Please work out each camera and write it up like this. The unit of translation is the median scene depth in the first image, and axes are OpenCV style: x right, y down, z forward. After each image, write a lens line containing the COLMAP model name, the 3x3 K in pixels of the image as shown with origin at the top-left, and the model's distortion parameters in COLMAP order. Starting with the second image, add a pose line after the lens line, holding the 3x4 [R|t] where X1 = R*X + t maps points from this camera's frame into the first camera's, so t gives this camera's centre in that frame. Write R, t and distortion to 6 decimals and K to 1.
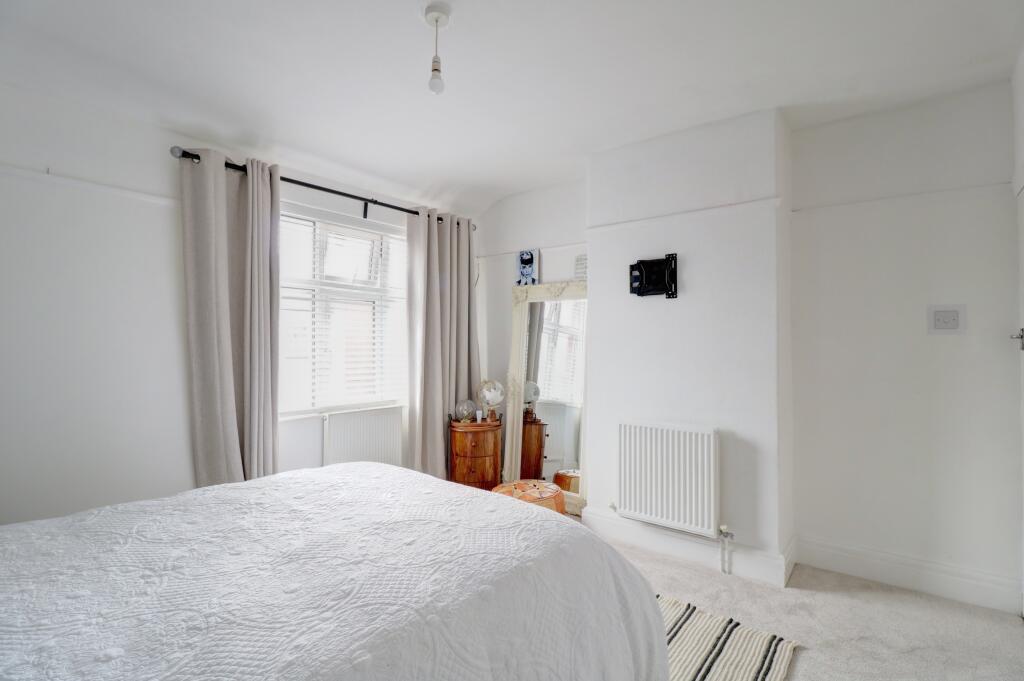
lens RADIAL K [[485.1, 0, 523.5], [0, 485.1, 337.2], [0, 0, 1]] dist [0.001445, -0.010872]
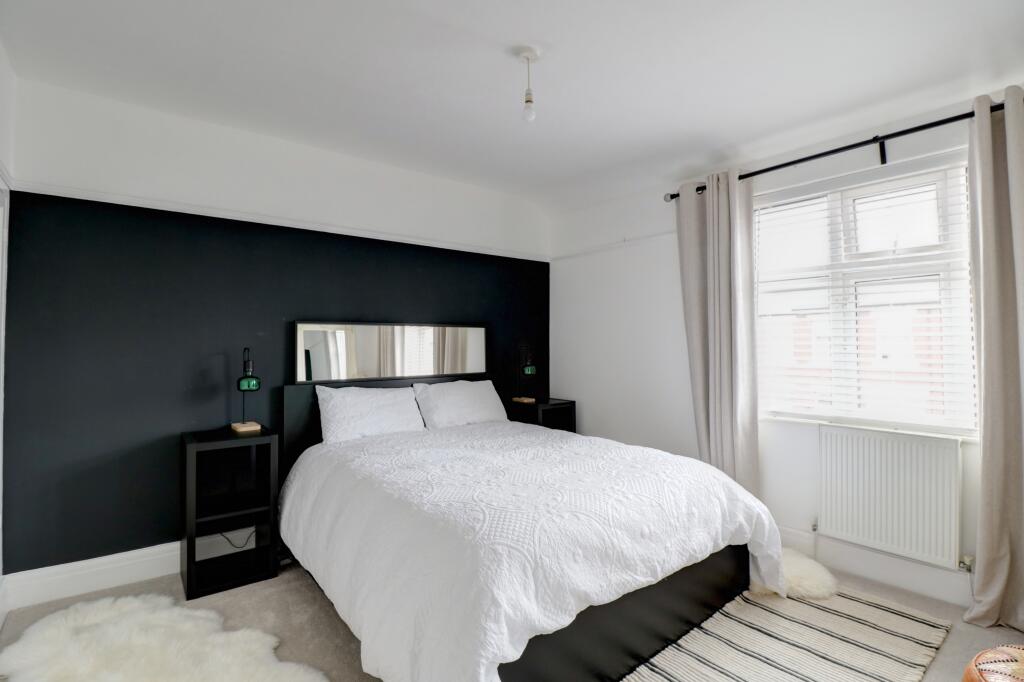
lens RADIAL K [[485.1, 0, 523.5], [0, 485.1, 337.7], [0, 0, 1]] dist [0.001445, -0.010872]
pose [[-0.217773, -0.004760, -0.975988, 0.584598], [0.018876, 0.999781, -0.009087, 0.011093], [0.975817, -0.020402, -0.217636, 0.749437]]
